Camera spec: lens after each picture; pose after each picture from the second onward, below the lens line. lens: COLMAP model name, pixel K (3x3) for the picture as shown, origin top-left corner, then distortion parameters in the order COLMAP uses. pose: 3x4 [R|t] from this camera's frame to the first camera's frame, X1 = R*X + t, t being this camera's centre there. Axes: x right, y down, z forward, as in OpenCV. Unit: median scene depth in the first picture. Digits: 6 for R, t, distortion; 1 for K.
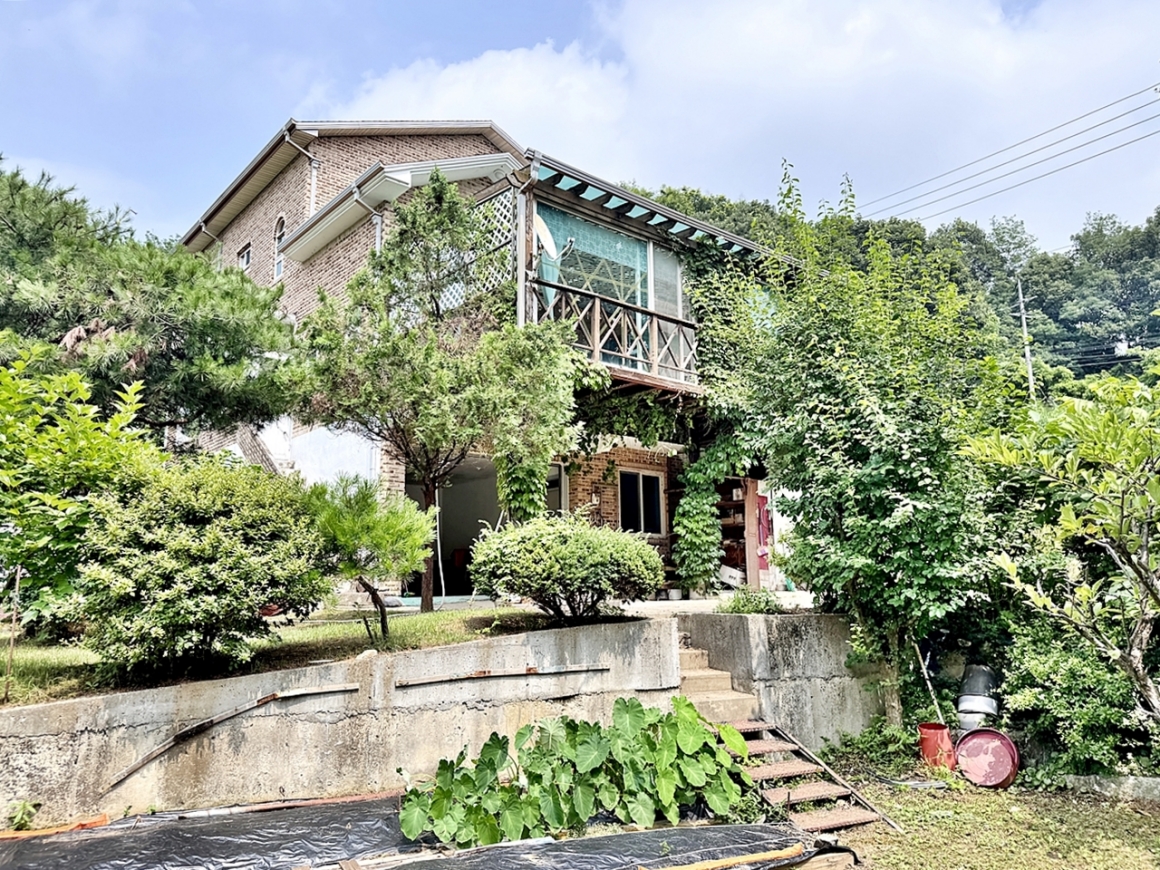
lens RADIAL K [[820.2, 0, 577.6], [0, 820.2, 432.7], [0, 0, 1]] dist [0.092213, -0.000005]
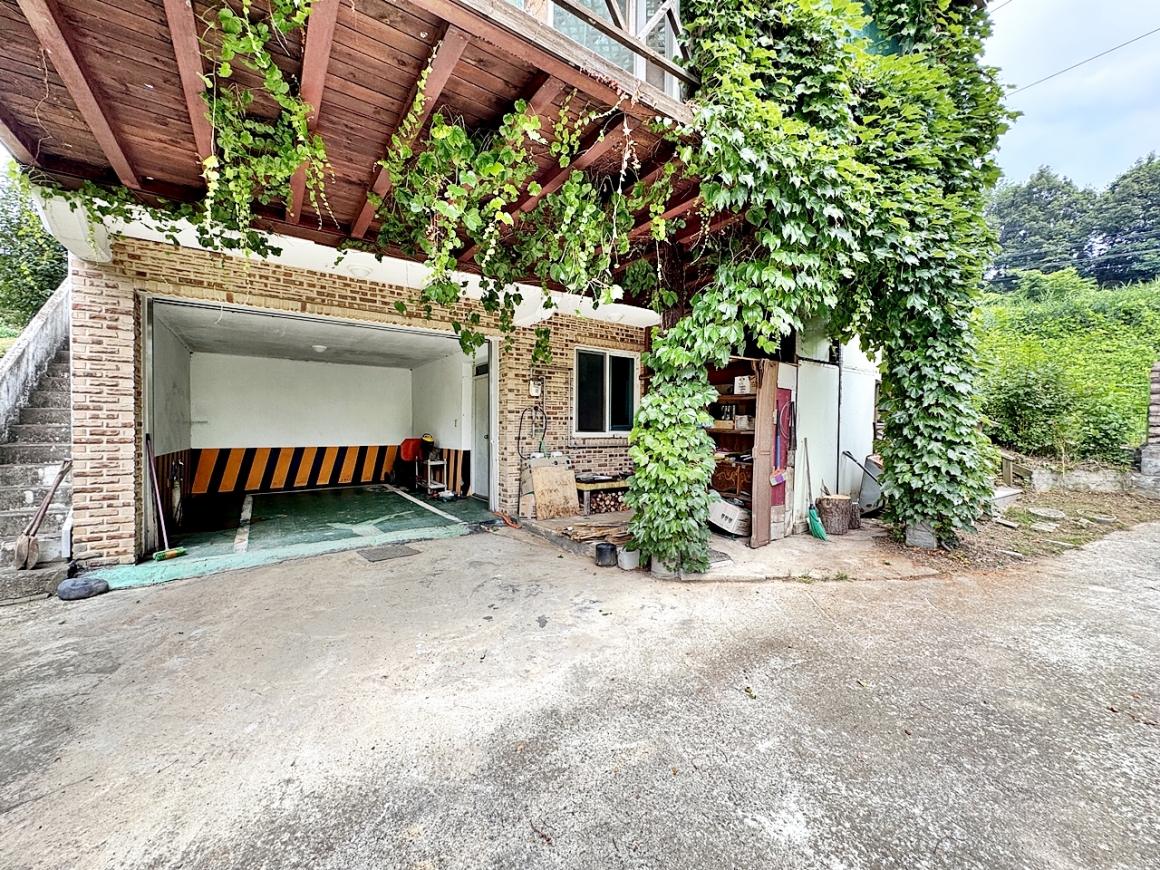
lens RADIAL K [[468.5, 0, 580.9], [0, 468.5, 434.0], [0, 0, 1]] dist [-0.001719, 0.000279]
pose [[0.996009, 0.020698, -0.086816, 0.113332], [-0.002638, 0.979139, 0.203173, 0.042765], [0.089210, -0.202133, 0.975286, 0.698450]]
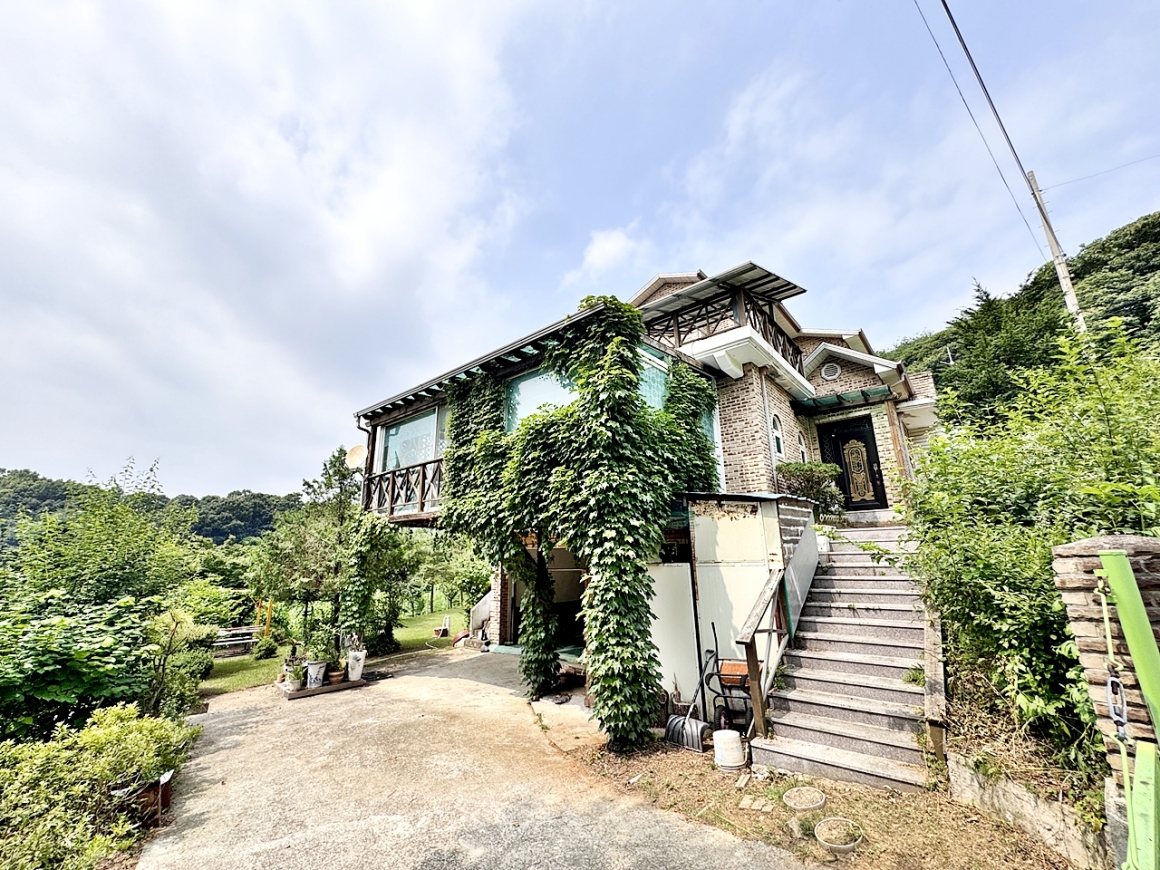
lens RADIAL K [[468.5, 0, 577.2], [0, 468.5, 430.9], [0, 0, 1]] dist [-0.001719, 0.000279]
pose [[0.166383, -0.248823, -0.954151, 0.786601], [0.211241, 0.954168, -0.211992, 0.018099], [0.963169, -0.166284, 0.211319, 0.974484]]
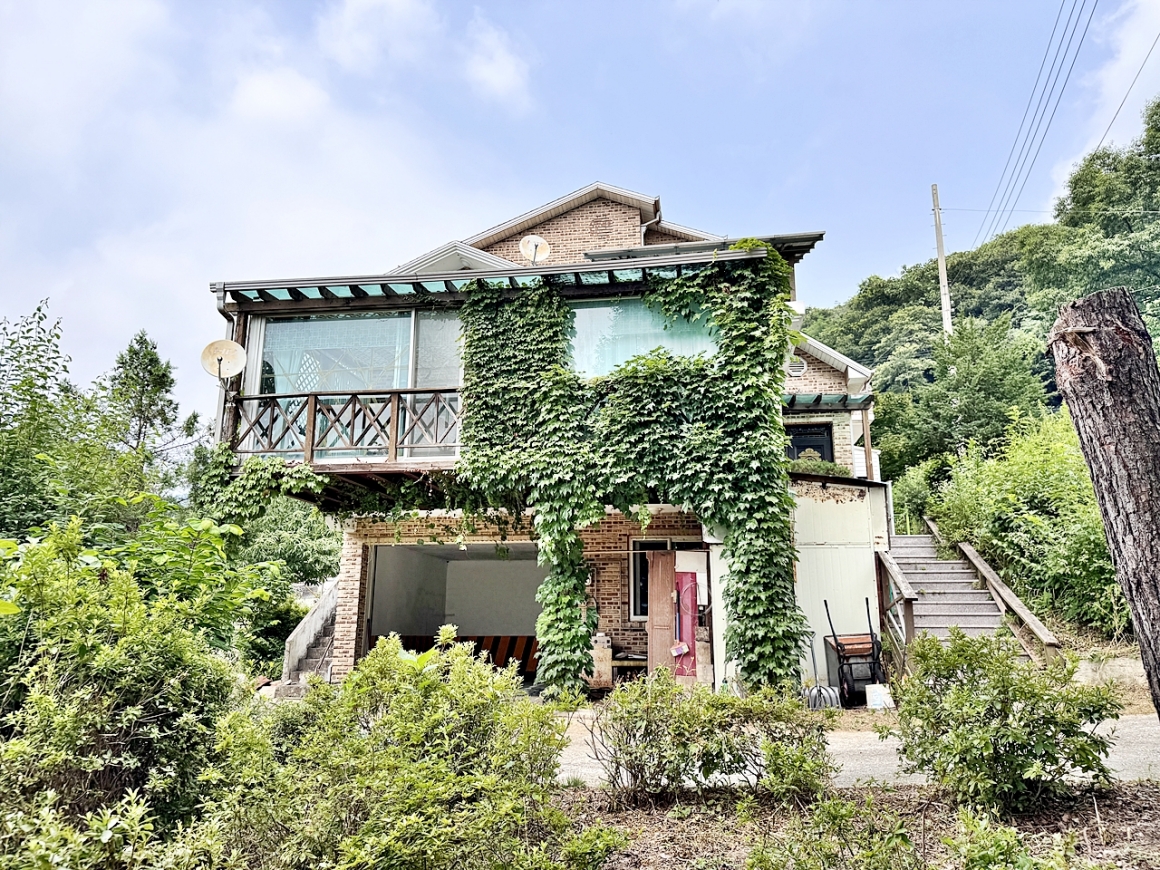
lens RADIAL K [[820.2, 0, 580.0], [0, 820.2, 434.2], [0, 0, 1]] dist [0.092213, -0.000005]
pose [[0.654178, -0.160434, -0.739129, 0.792076], [0.134136, 0.986362, -0.095379, 0.013762], [0.744351, -0.036750, 0.666777, 0.489333]]
